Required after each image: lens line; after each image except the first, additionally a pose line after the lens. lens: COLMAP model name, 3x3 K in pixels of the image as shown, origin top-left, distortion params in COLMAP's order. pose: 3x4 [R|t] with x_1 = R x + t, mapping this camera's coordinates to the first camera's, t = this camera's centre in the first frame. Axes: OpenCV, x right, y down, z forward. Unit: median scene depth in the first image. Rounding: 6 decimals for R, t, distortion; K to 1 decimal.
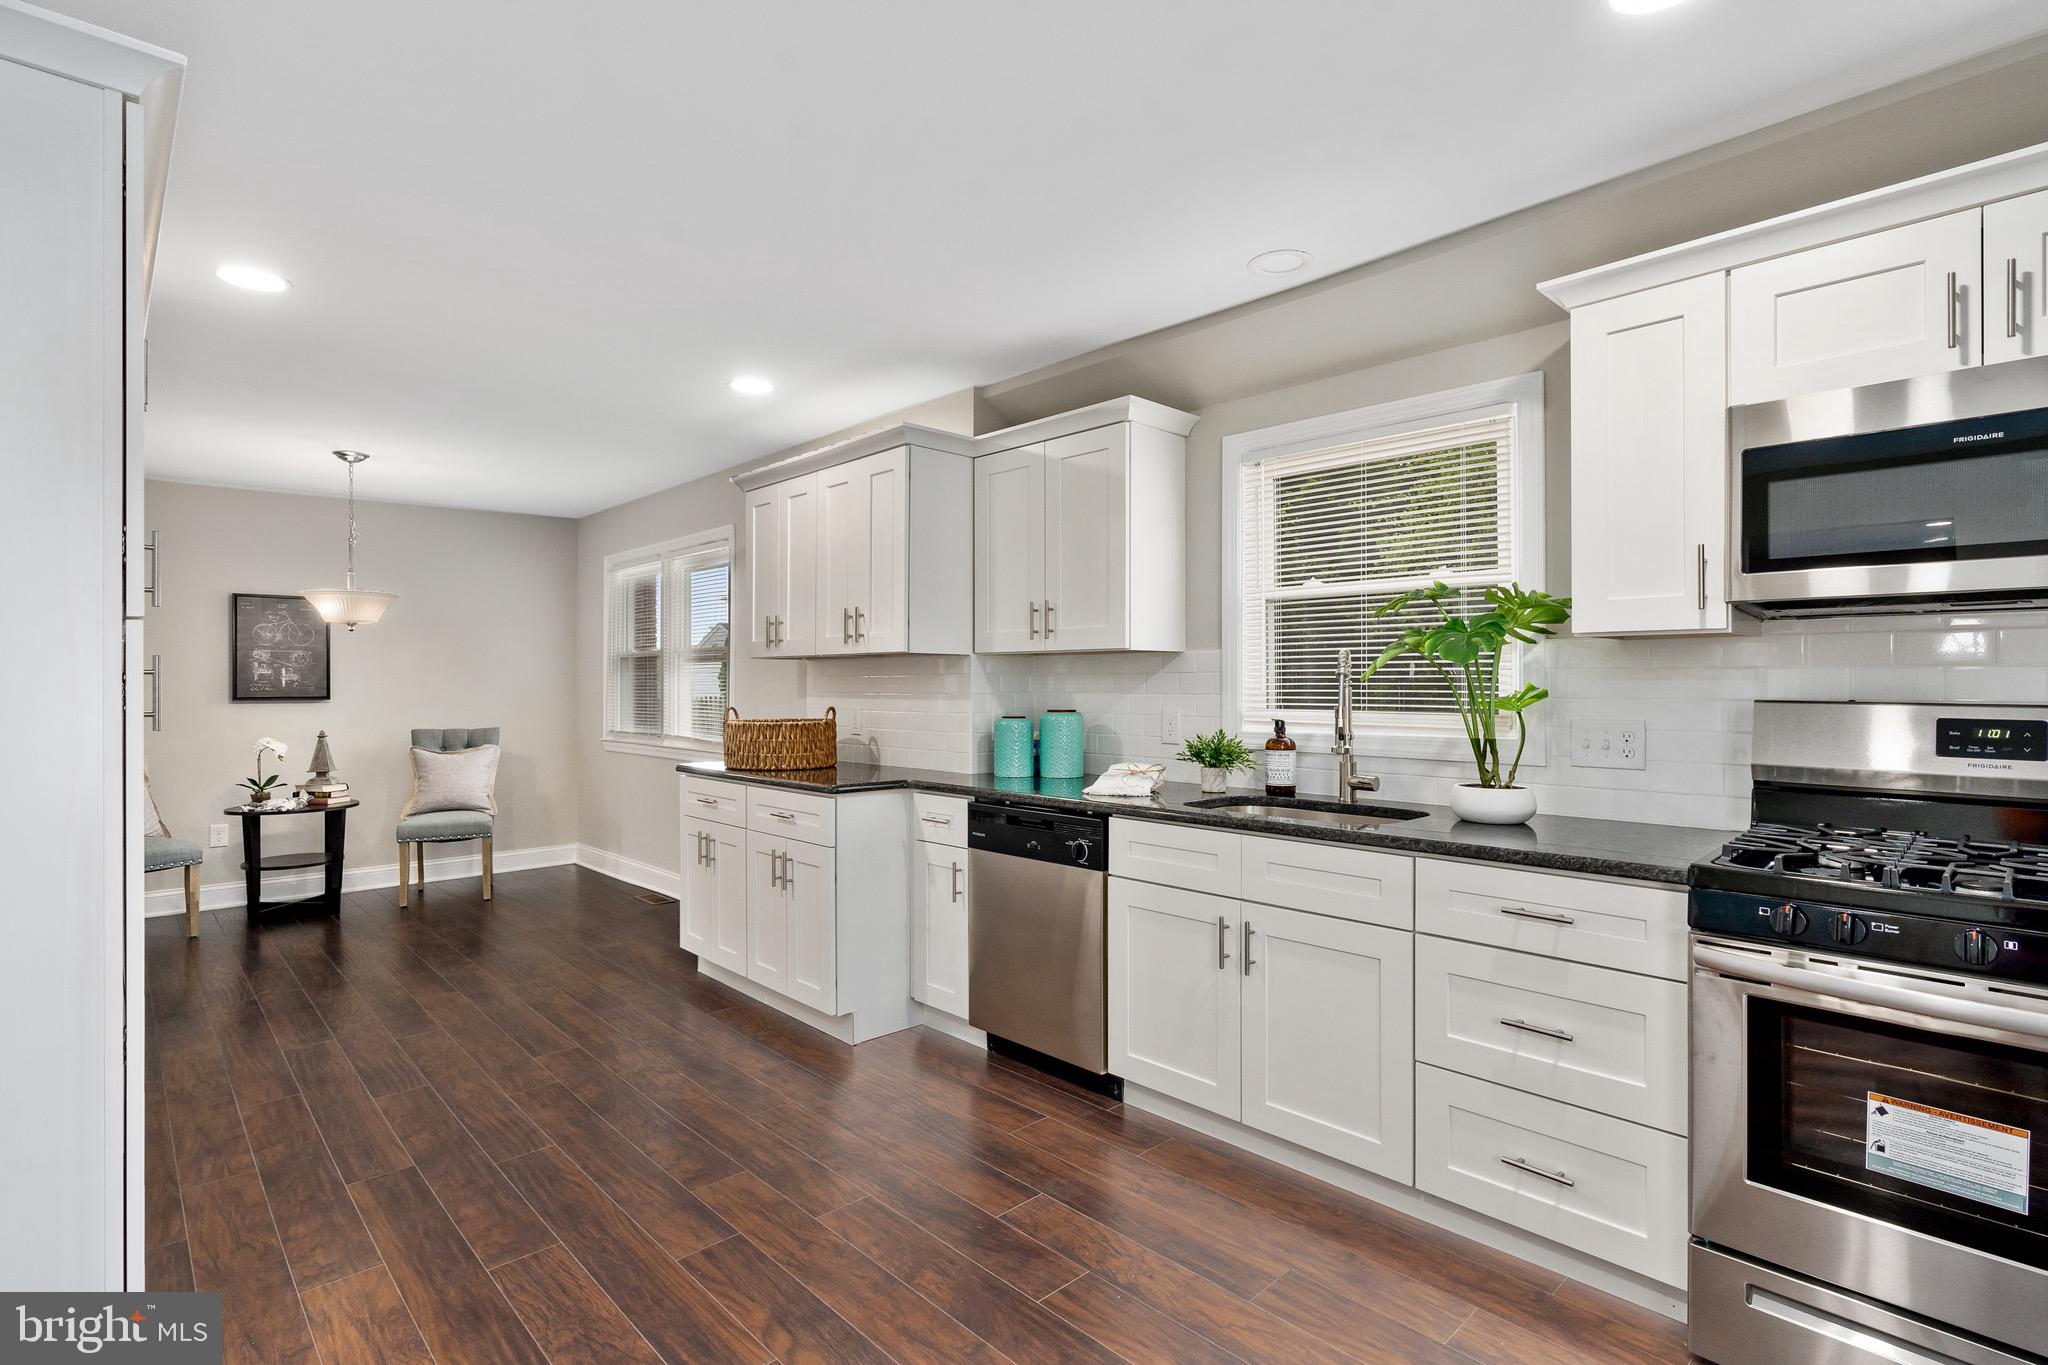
lens RADIAL K [[988.1, 0, 1022.4], [0, 988.1, 679.1], [0, 0, 1]] dist [0.001407, 0.000660]
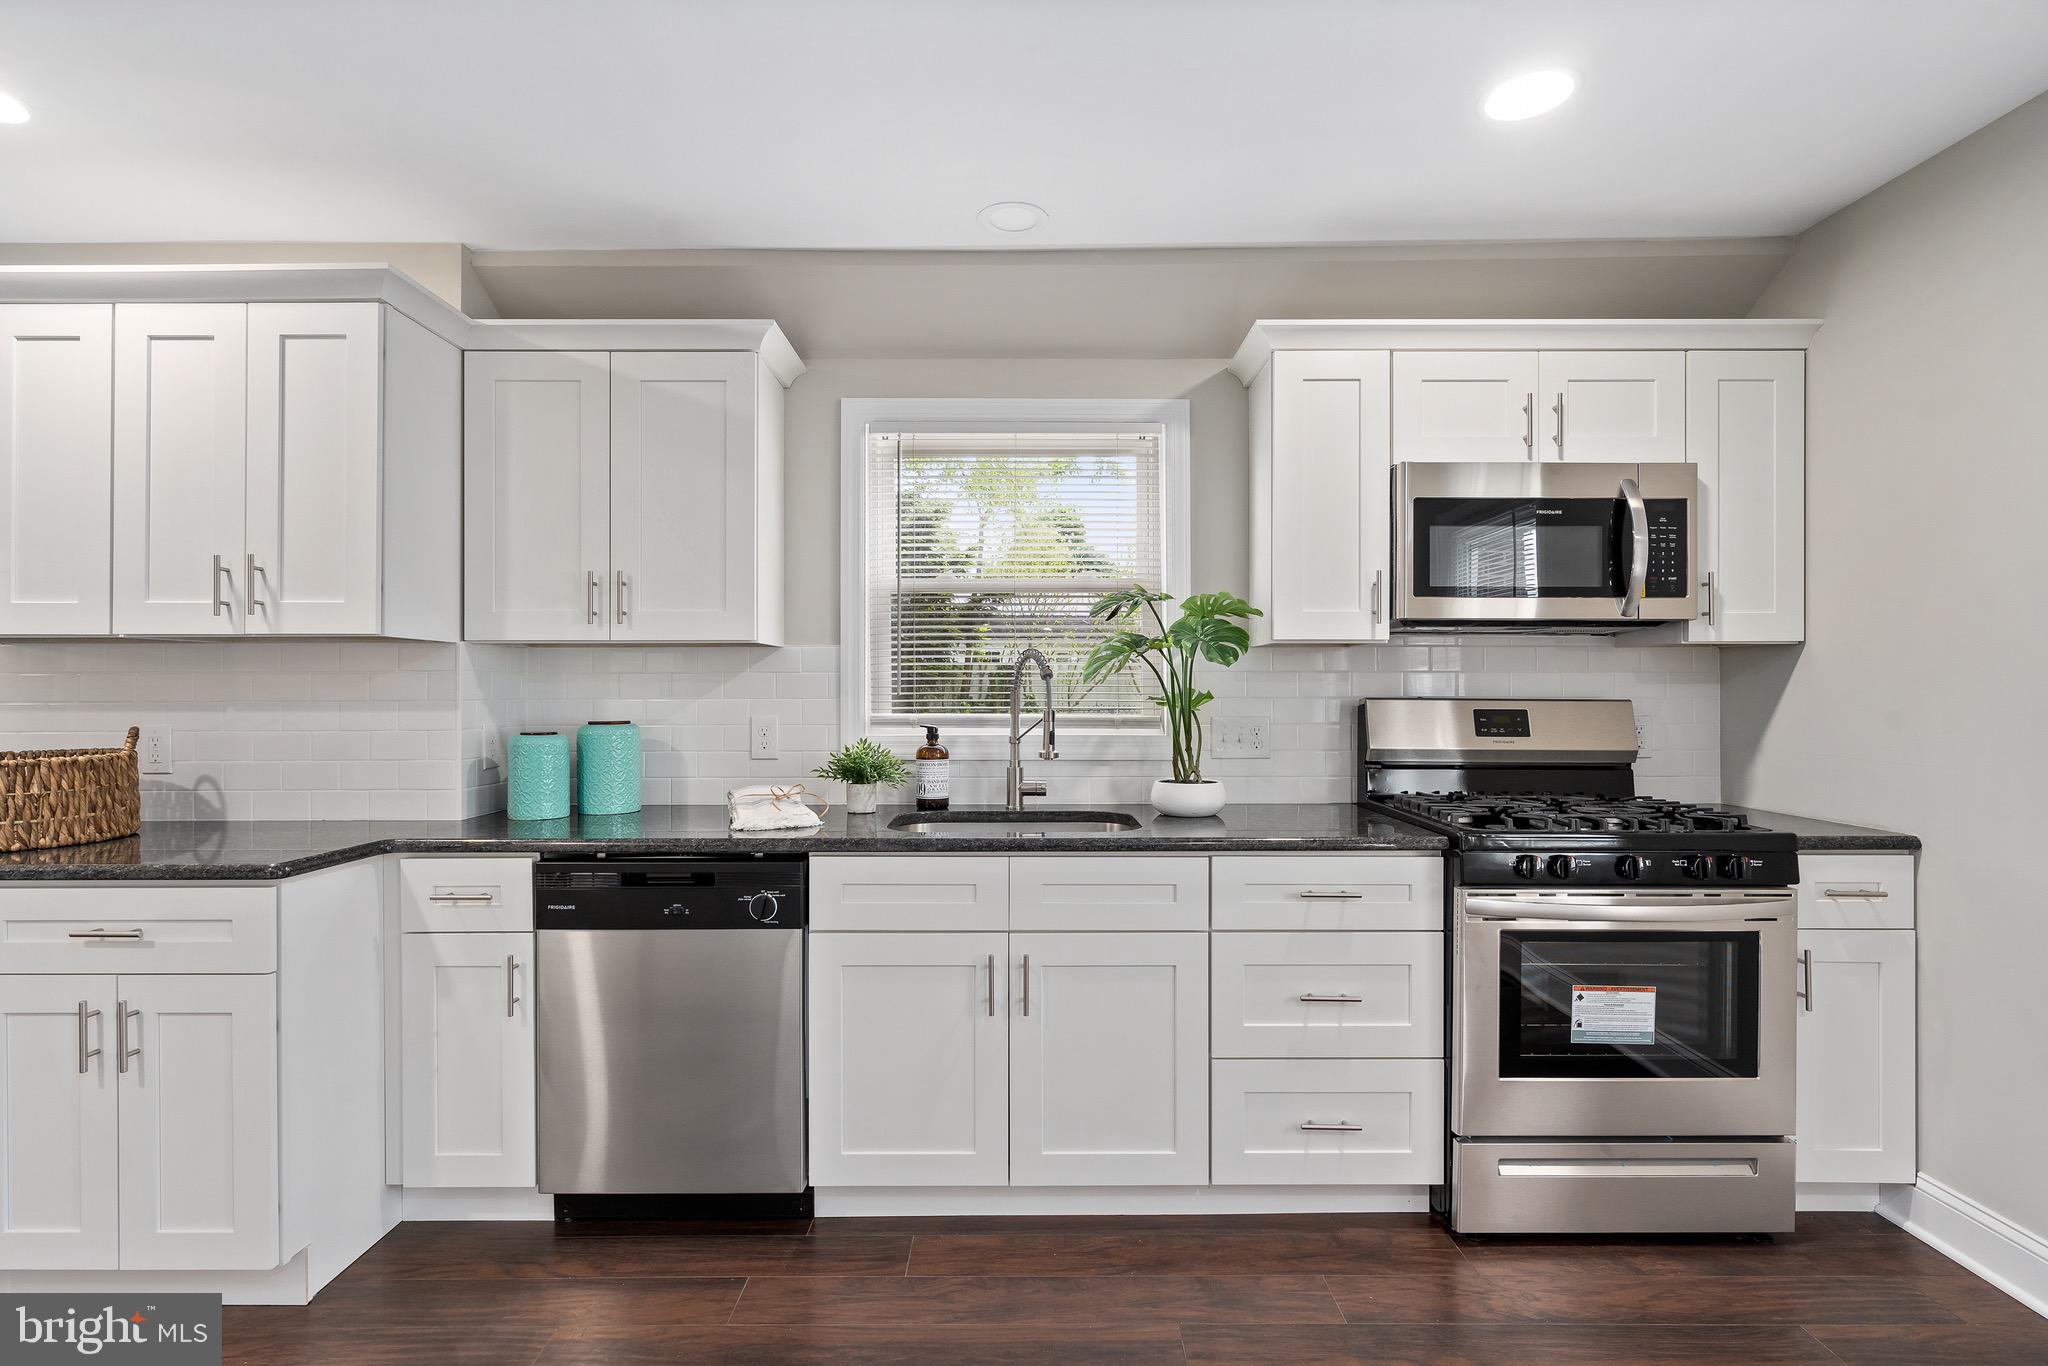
lens RADIAL K [[974.9, 0, 1021.8], [0, 974.9, 685.4], [0, 0, 1]] dist [-0.003725, 0.000341]
pose [[0.689343, 0.000609, 0.724435, -0.328715], [-0.001668, 0.999998, 0.000746, 0.003857], [-0.724433, -0.001723, 0.689343, 0.330358]]
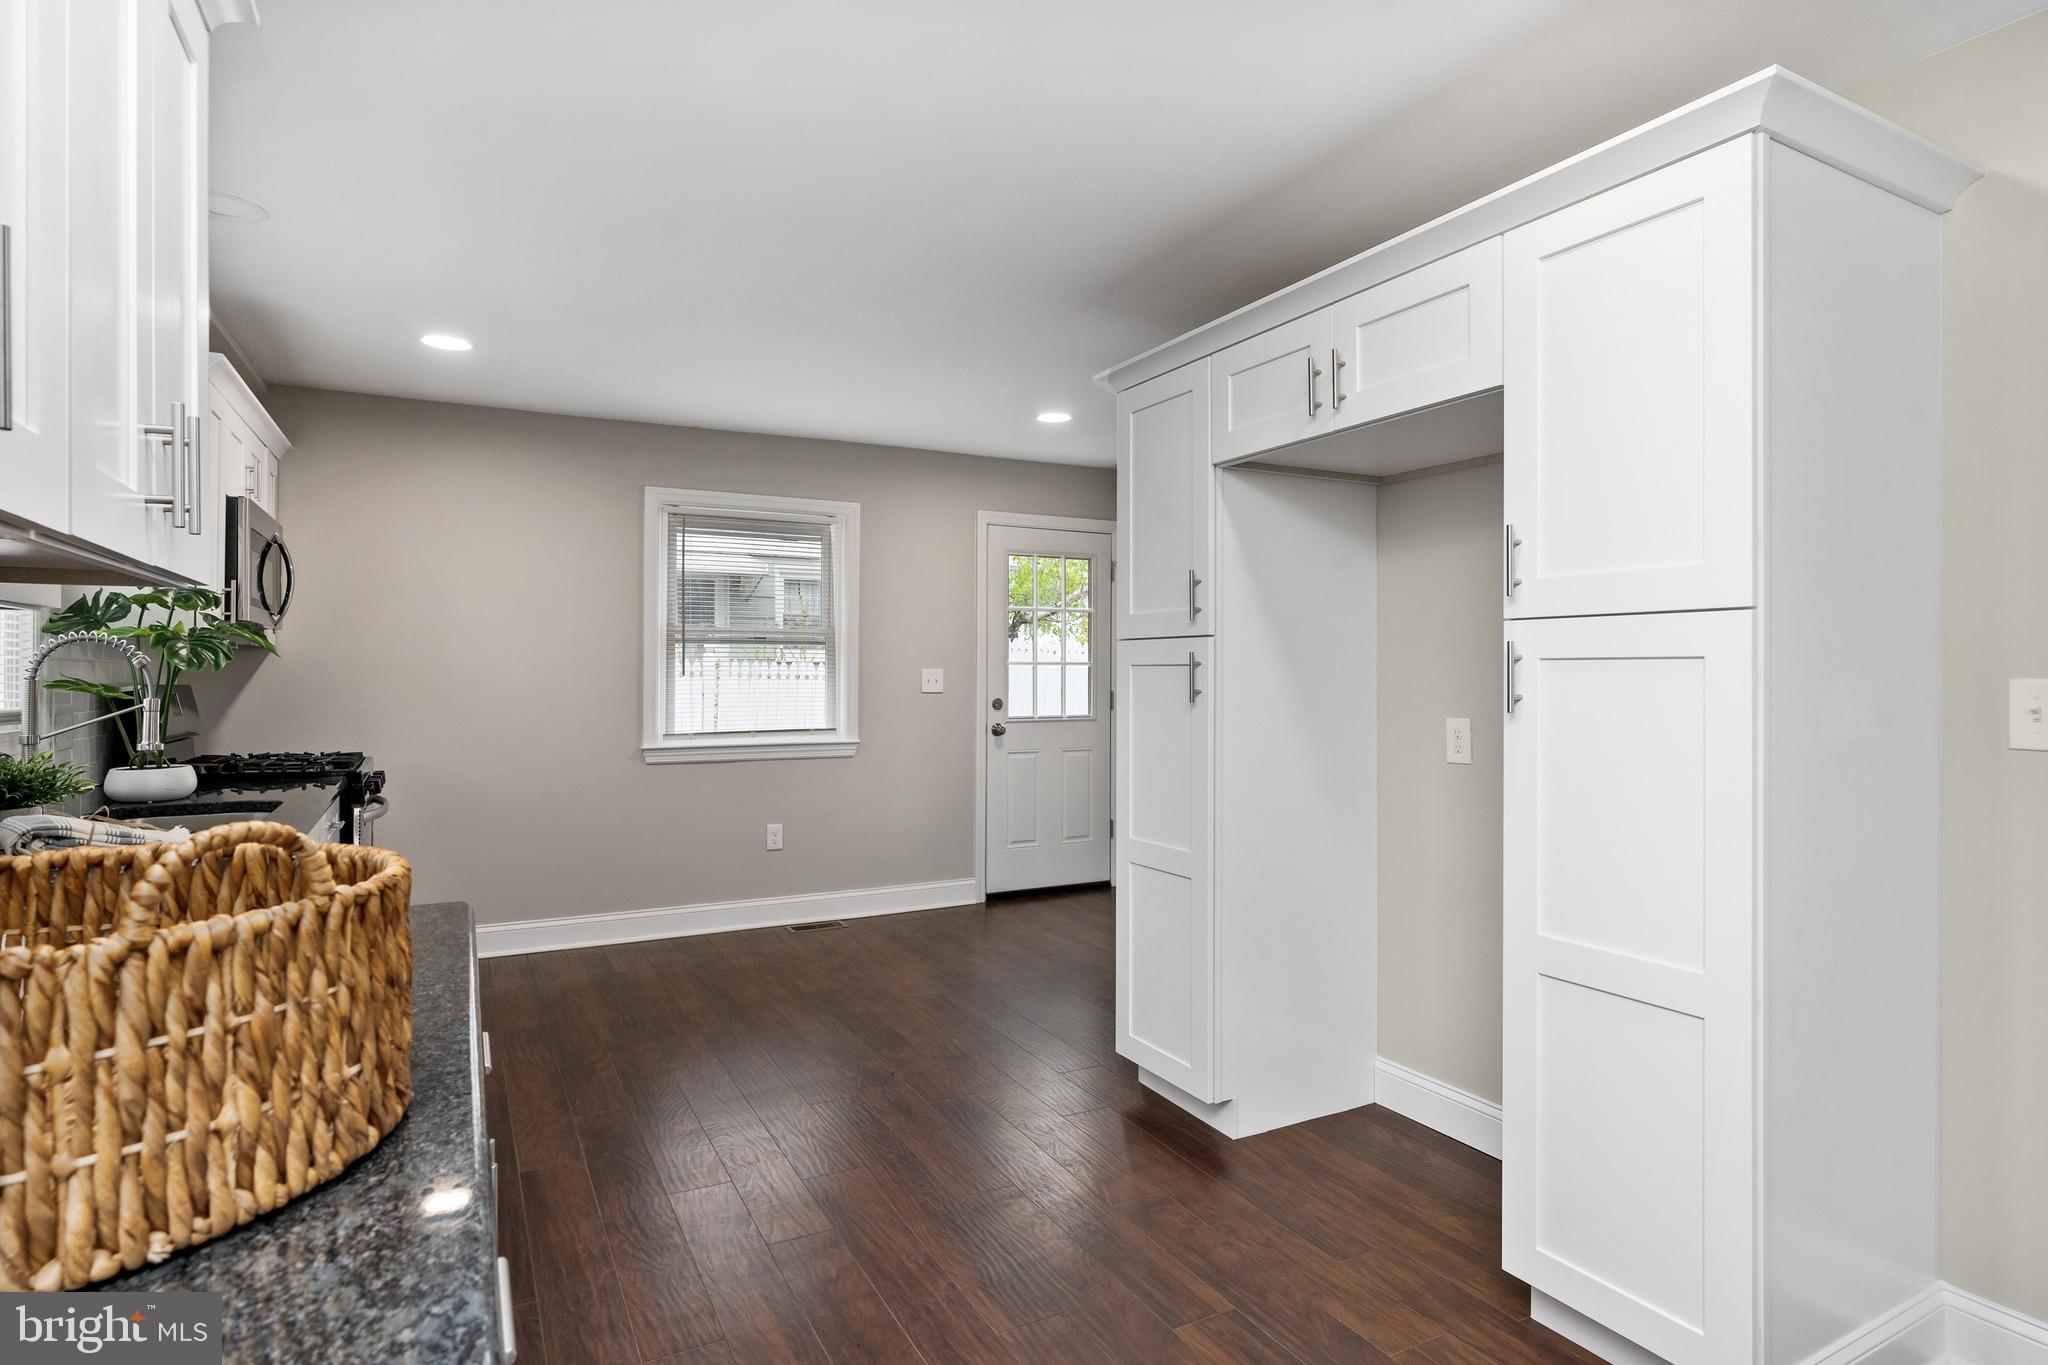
lens RADIAL K [[1084.6, 0, 1026.5], [0, 1084.6, 665.6], [0, 0, 1]] dist [-0.001403, 0.000407]
pose [[-0.965073, 0.003711, 0.261954, -0.613588], [0.001148, 0.999950, -0.009935, 0.008187], [-0.261978, -0.009287, -0.965029, 1.532037]]
